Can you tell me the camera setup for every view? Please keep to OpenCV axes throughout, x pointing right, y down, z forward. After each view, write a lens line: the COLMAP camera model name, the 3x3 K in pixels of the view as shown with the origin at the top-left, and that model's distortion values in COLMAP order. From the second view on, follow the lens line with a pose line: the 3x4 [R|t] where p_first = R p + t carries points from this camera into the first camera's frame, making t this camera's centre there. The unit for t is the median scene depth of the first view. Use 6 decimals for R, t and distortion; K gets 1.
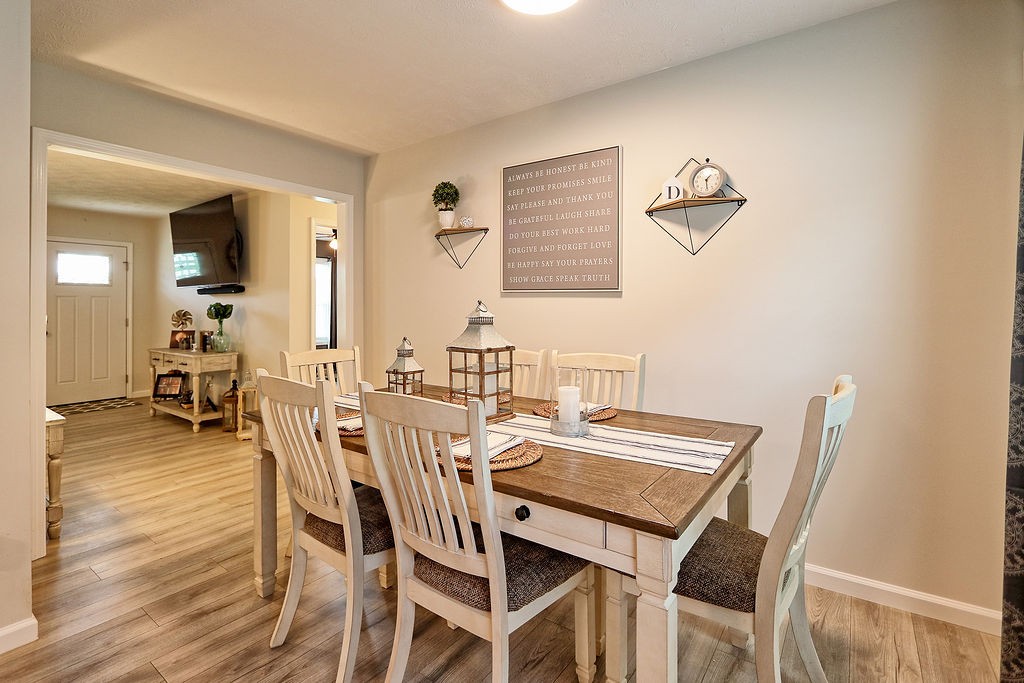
lens RADIAL K [[513.1, 0, 497.6], [0, 513.1, 301.0], [0, 0, 1]] dist [-0.001353, -0.000052]
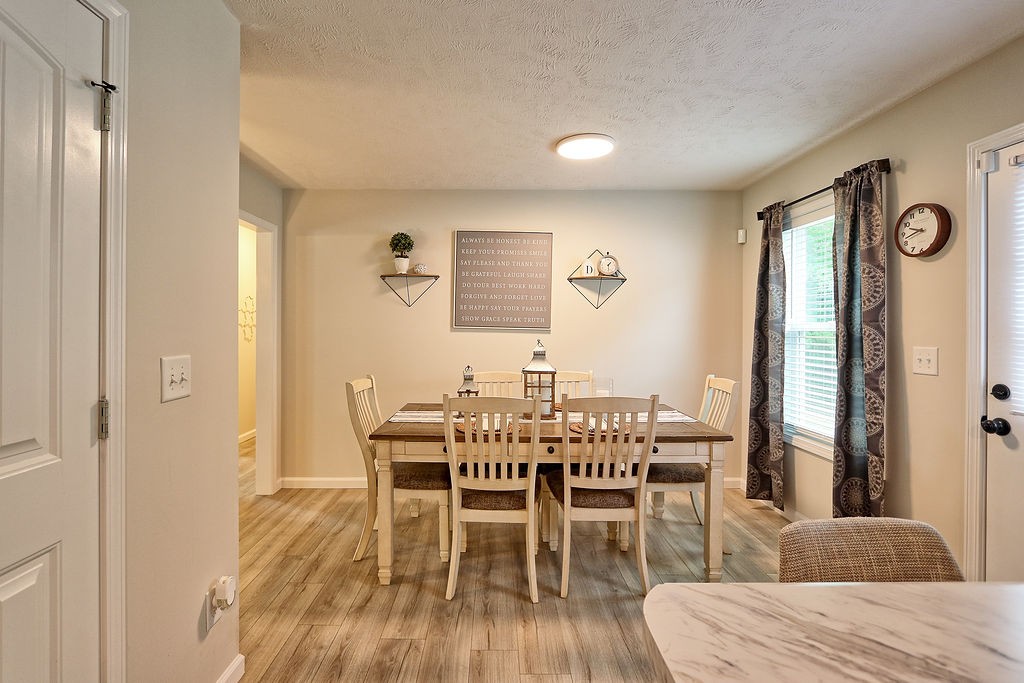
lens RADIAL K [[524.1, 0, 507.1], [0, 524.1, 326.3], [0, 0, 1]] dist [-0.001750, -0.000144]
pose [[0.766088, 0.008597, 0.642679, -0.781271], [-0.015917, 0.999858, 0.005599, -0.032709], [-0.642539, -0.014519, 0.766115, -0.088970]]
